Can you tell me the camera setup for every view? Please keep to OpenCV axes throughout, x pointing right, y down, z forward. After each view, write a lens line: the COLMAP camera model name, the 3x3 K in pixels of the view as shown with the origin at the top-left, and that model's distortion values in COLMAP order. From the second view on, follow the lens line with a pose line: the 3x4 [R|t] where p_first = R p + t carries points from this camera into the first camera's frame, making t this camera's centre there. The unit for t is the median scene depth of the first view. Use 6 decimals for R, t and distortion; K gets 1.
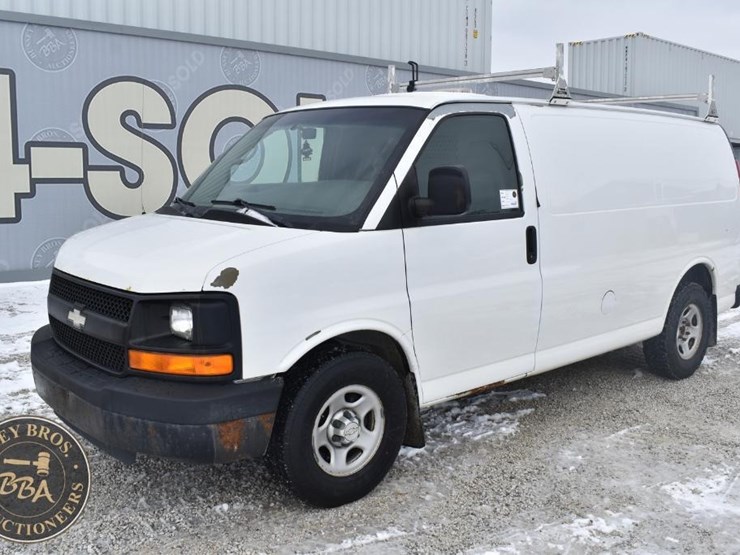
lens RADIAL K [[760.4, 0, 369.2], [0, 760.4, 277.9], [0, 0, 1]] dist [-0.078200, 0.000000]
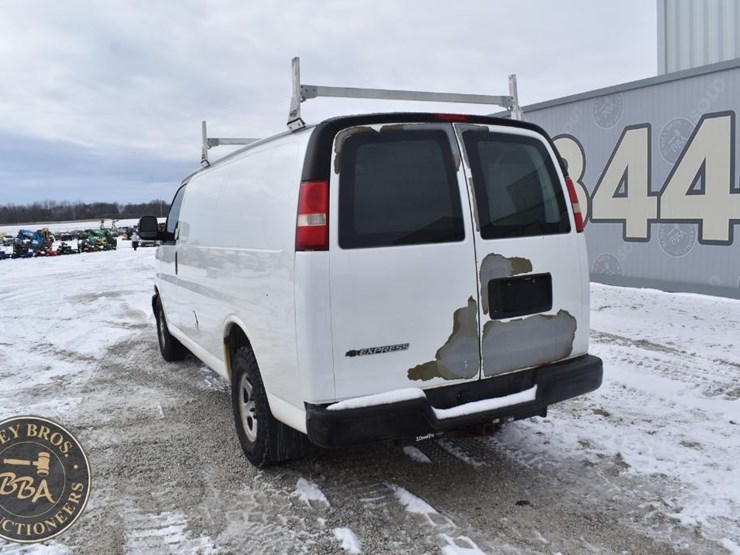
lens RADIAL K [[646.4, 0, 368.4], [0, 646.4, 278.3], [0, 0, 1]] dist [-0.100536, 0.021449]
pose [[-0.259500, 0.100503, -0.960499, 1.363239], [-0.098382, 0.986645, 0.129819, -0.219353], [0.960719, 0.128184, -0.246147, 1.664218]]
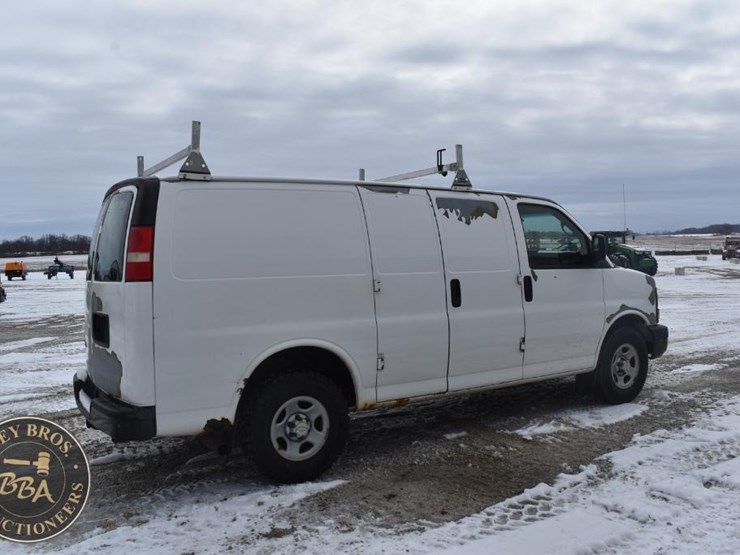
lens RADIAL K [[646.4, 0, 366.7], [0, 646.4, 280.3], [0, 0, 1]] dist [-0.100536, 0.021449]
pose [[-0.985544, 0.016478, 0.168618, 0.009747], [0.047037, 0.982744, 0.178888, -0.336096], [-0.162761, 0.184233, -0.969313, 2.490366]]
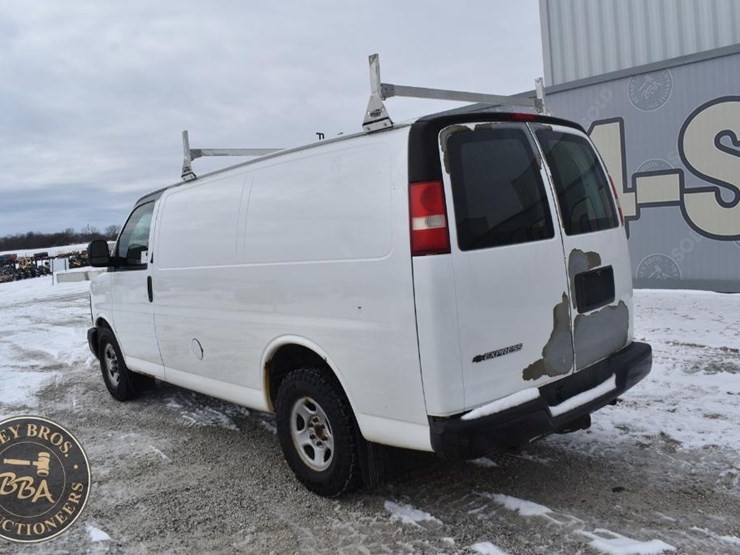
lens RADIAL K [[646.4, 0, 368.5], [0, 646.4, 279.0], [0, 0, 1]] dist [-0.100536, 0.021449]
pose [[-0.016437, 0.084016, -0.996329, 1.367247], [-0.051394, 0.995075, 0.084758, -0.180276], [0.998543, 0.052598, -0.012039, 1.375784]]
